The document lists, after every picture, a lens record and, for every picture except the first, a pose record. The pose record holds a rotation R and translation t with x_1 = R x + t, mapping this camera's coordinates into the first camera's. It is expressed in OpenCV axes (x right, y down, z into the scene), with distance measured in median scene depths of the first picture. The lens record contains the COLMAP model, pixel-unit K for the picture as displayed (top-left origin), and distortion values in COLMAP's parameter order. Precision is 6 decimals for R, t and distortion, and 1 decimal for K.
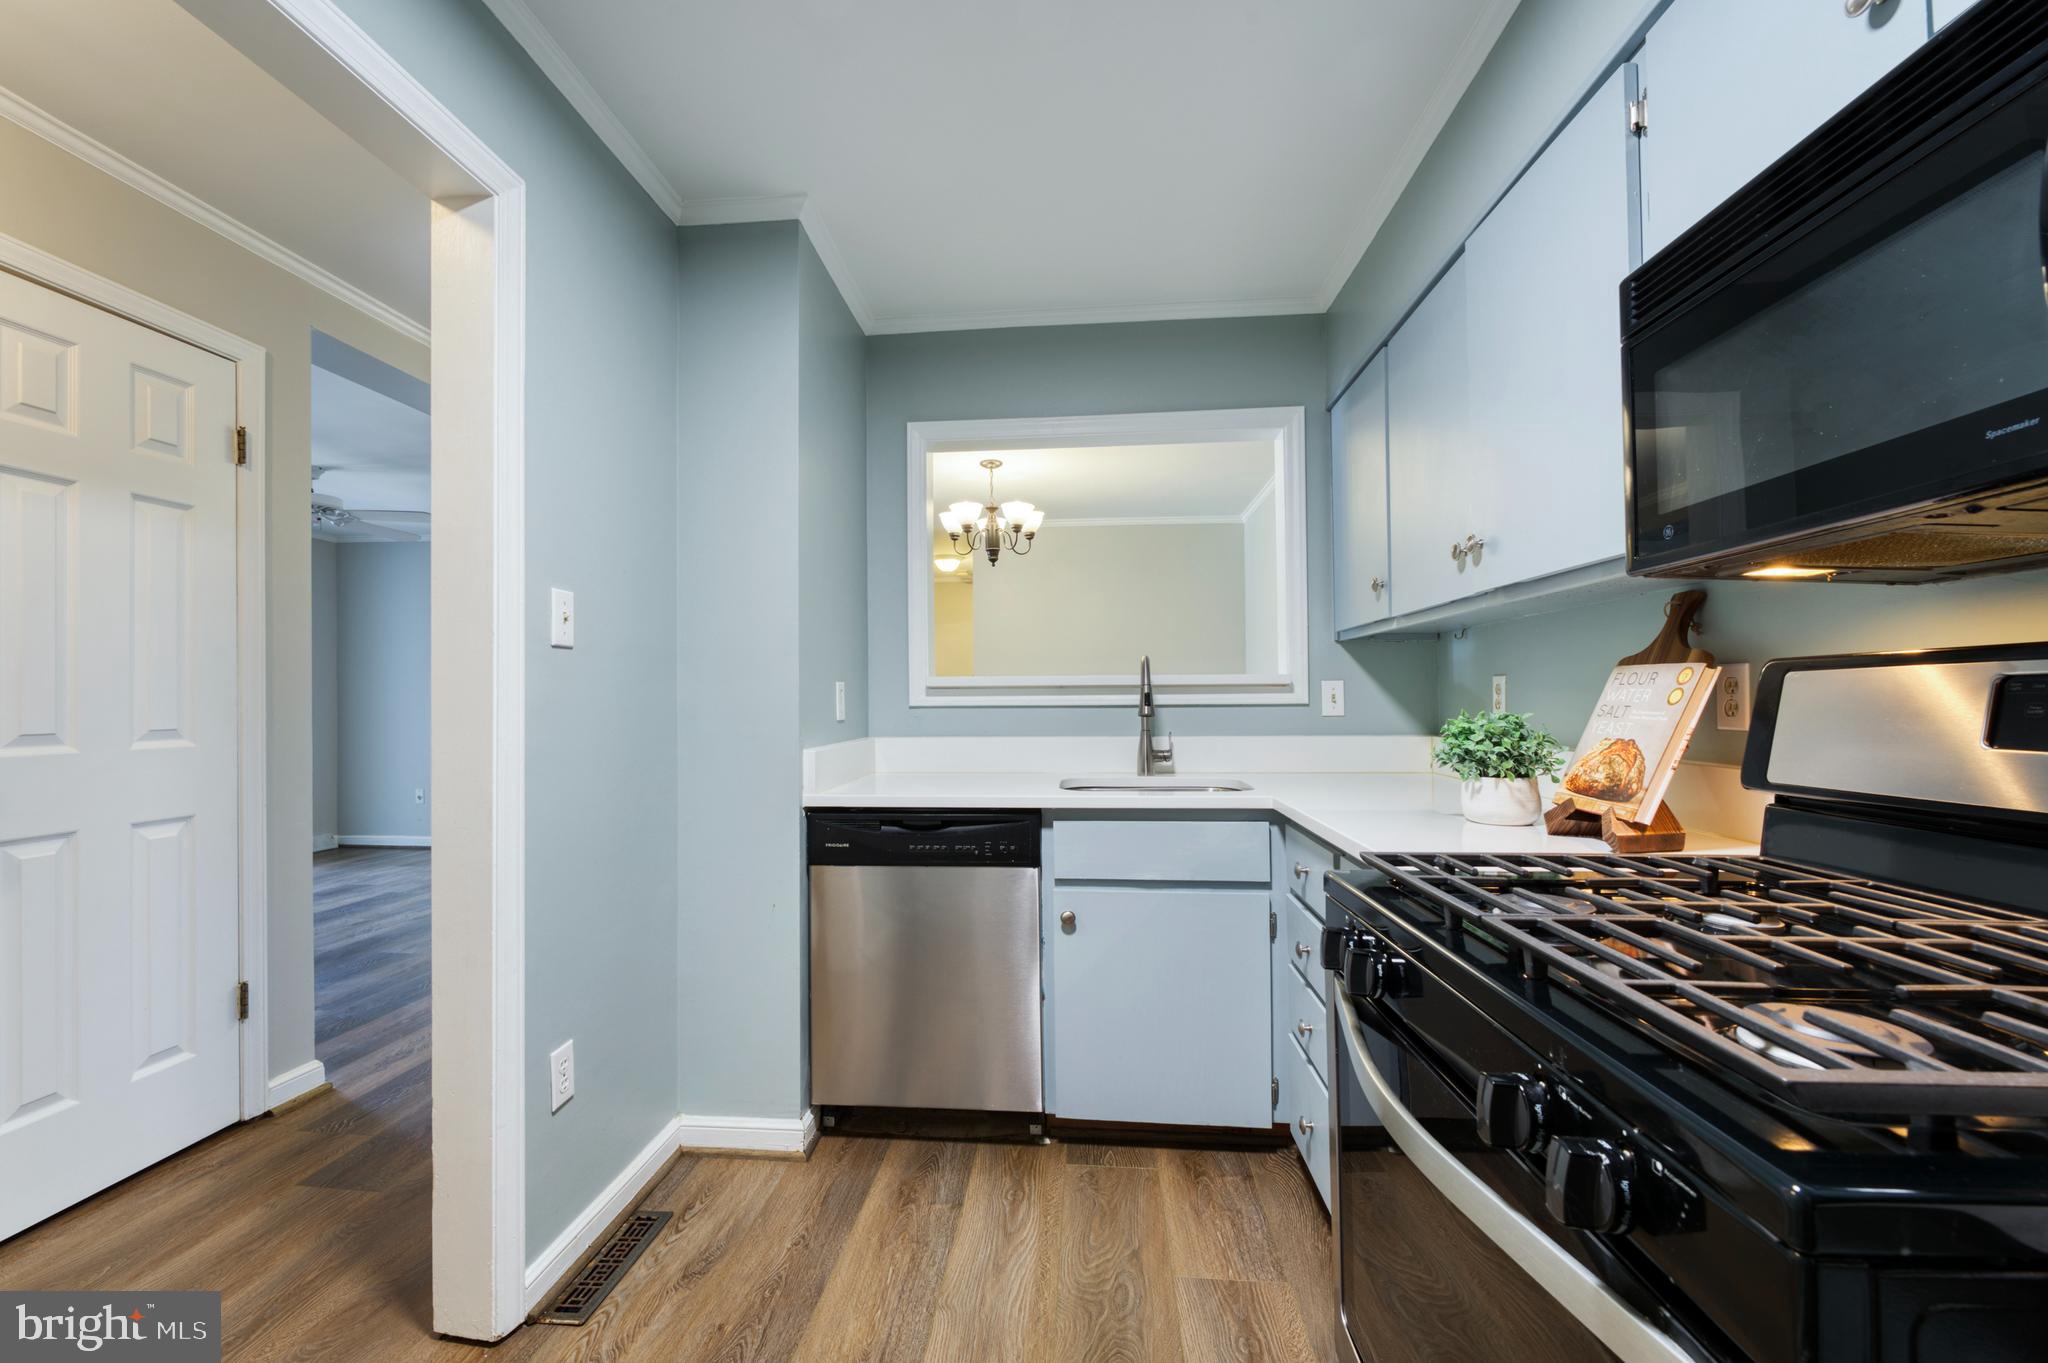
lens RADIAL K [[844.0, 0, 1017.4], [0, 844.0, 666.5], [0, 0, 1]] dist [0.001224, 0.000267]
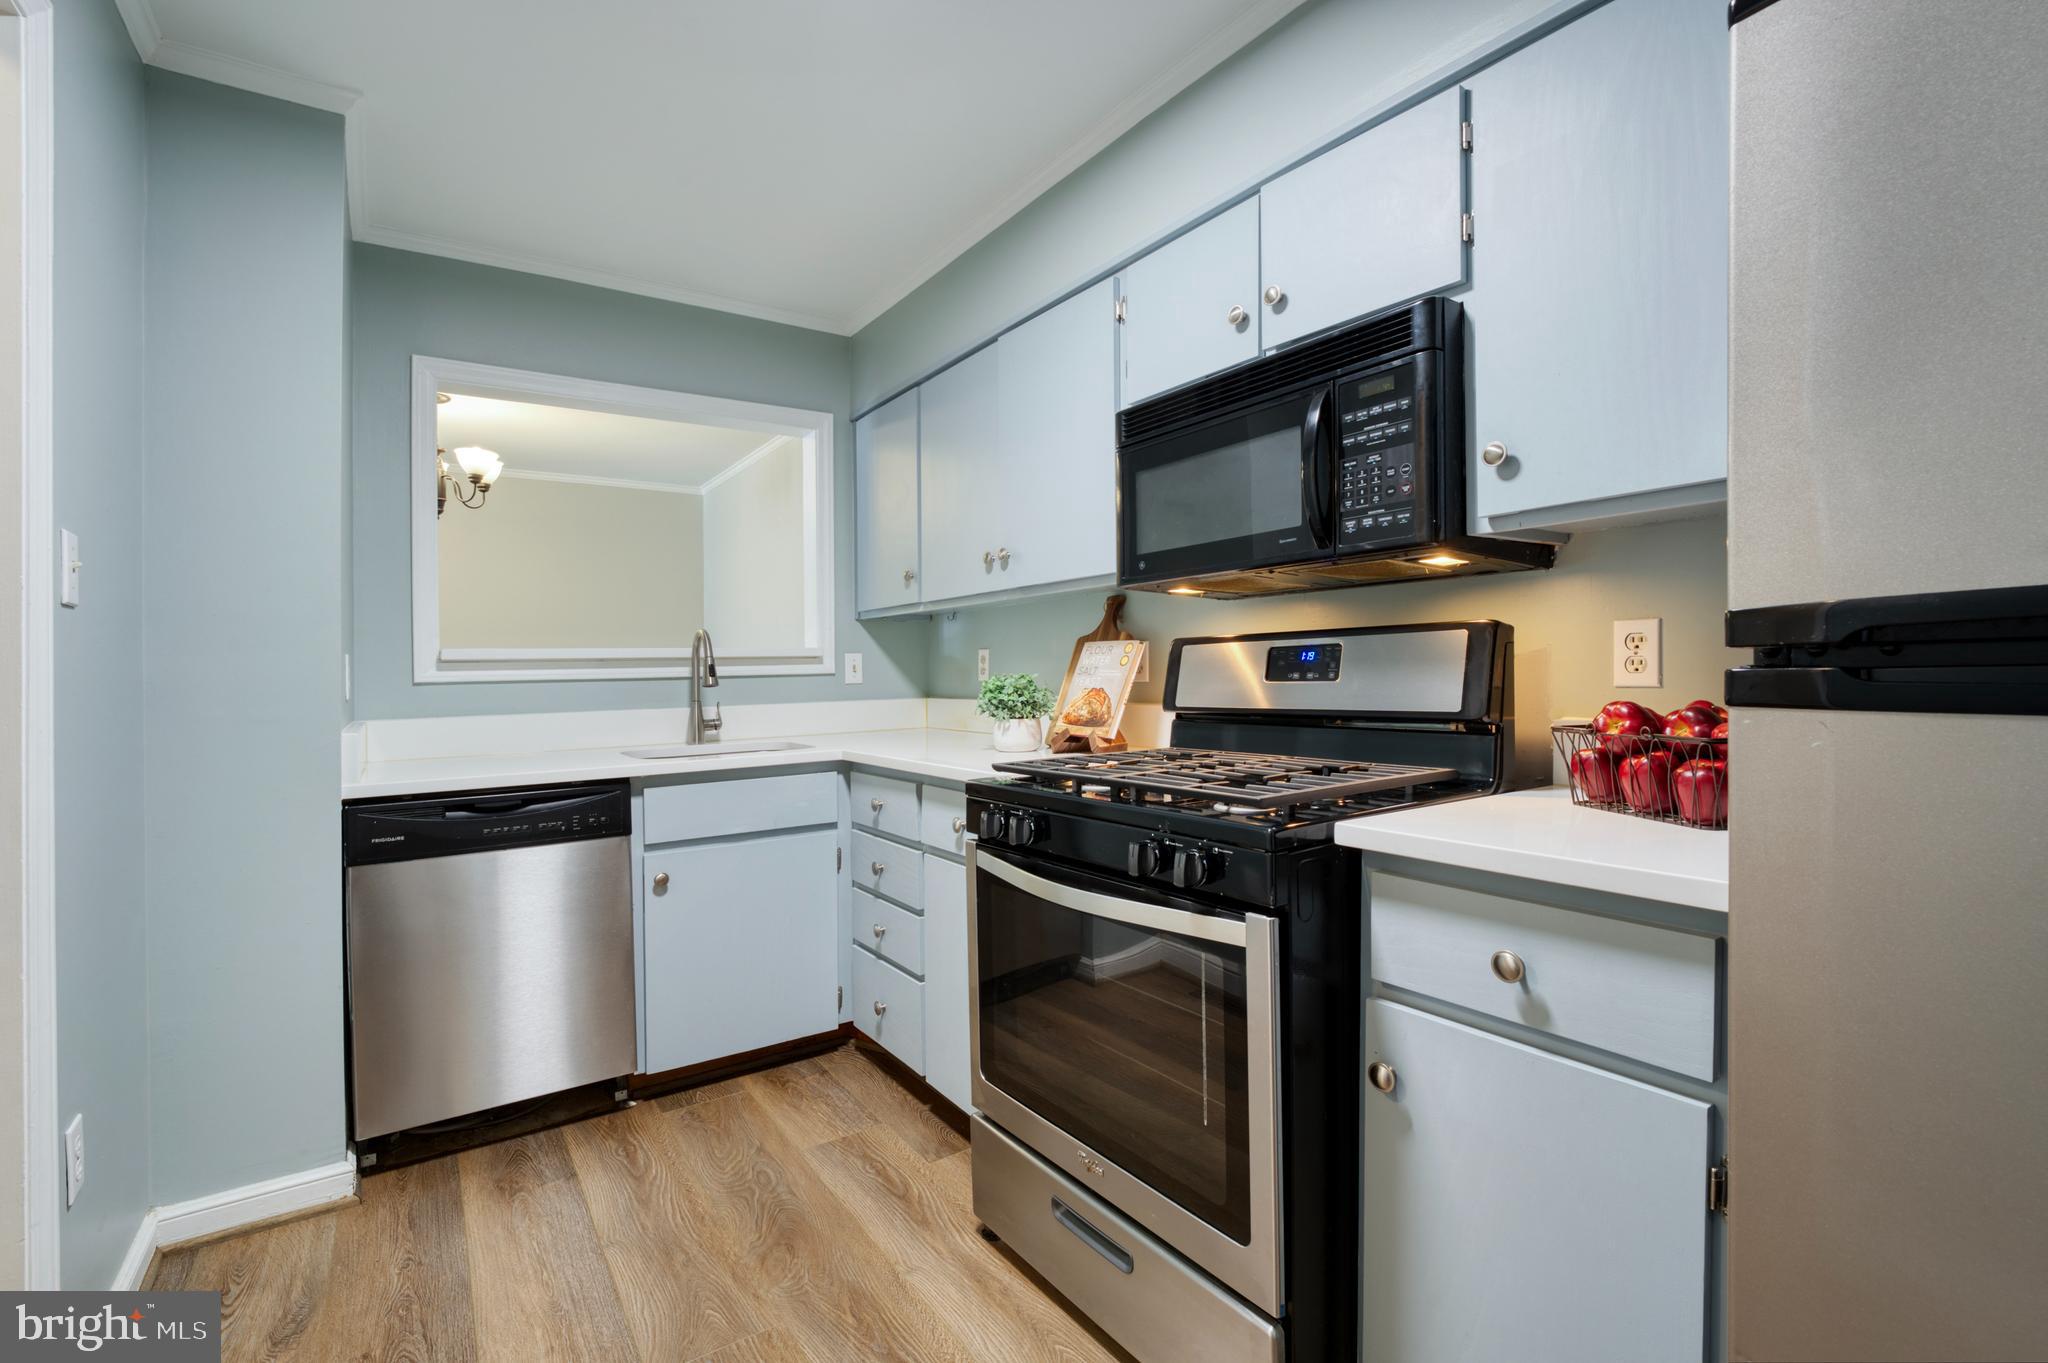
lens RADIAL K [[908.3, 0, 1024.6], [0, 908.3, 638.8], [0, 0, 1]] dist [-0.001083, 0.000157]
pose [[0.772463, 0.010463, 0.634974, -0.317409], [-0.008063, 0.999945, -0.006669, 0.004023], [-0.635009, 0.000032, 0.772505, -0.156757]]
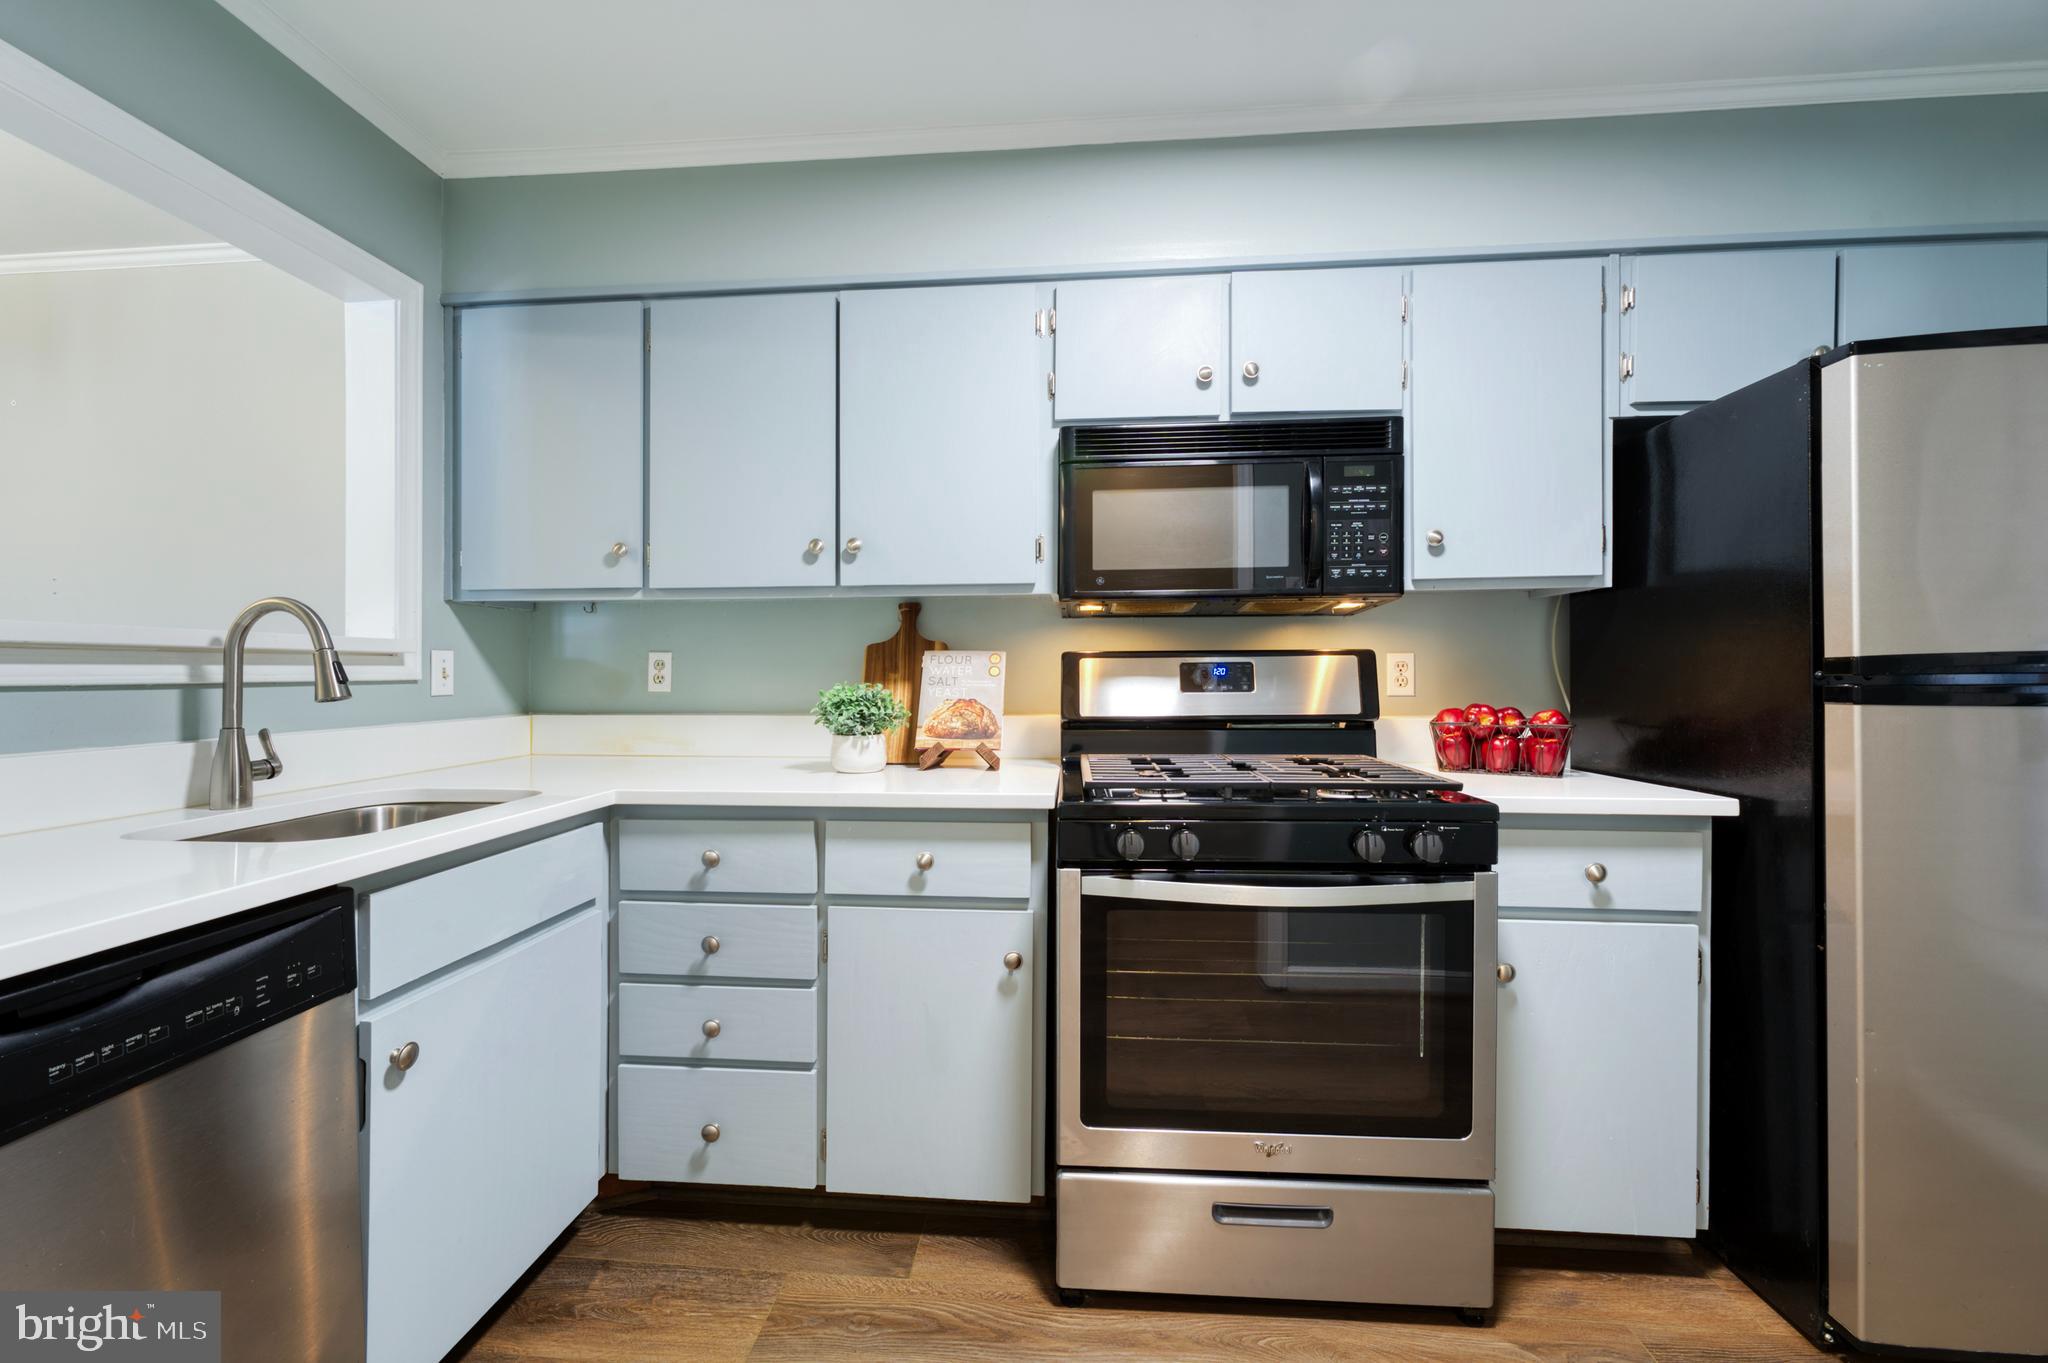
lens RADIAL K [[809.6, 0, 1017.1], [0, 809.6, 660.6], [0, 0, 1]] dist [0.001838, 0.000151]
pose [[-0.005611, 0.020781, 0.999768, -0.505479], [-0.036291, 0.999121, -0.020972, 0.029472], [-0.999326, -0.036400, -0.004852, 0.618564]]
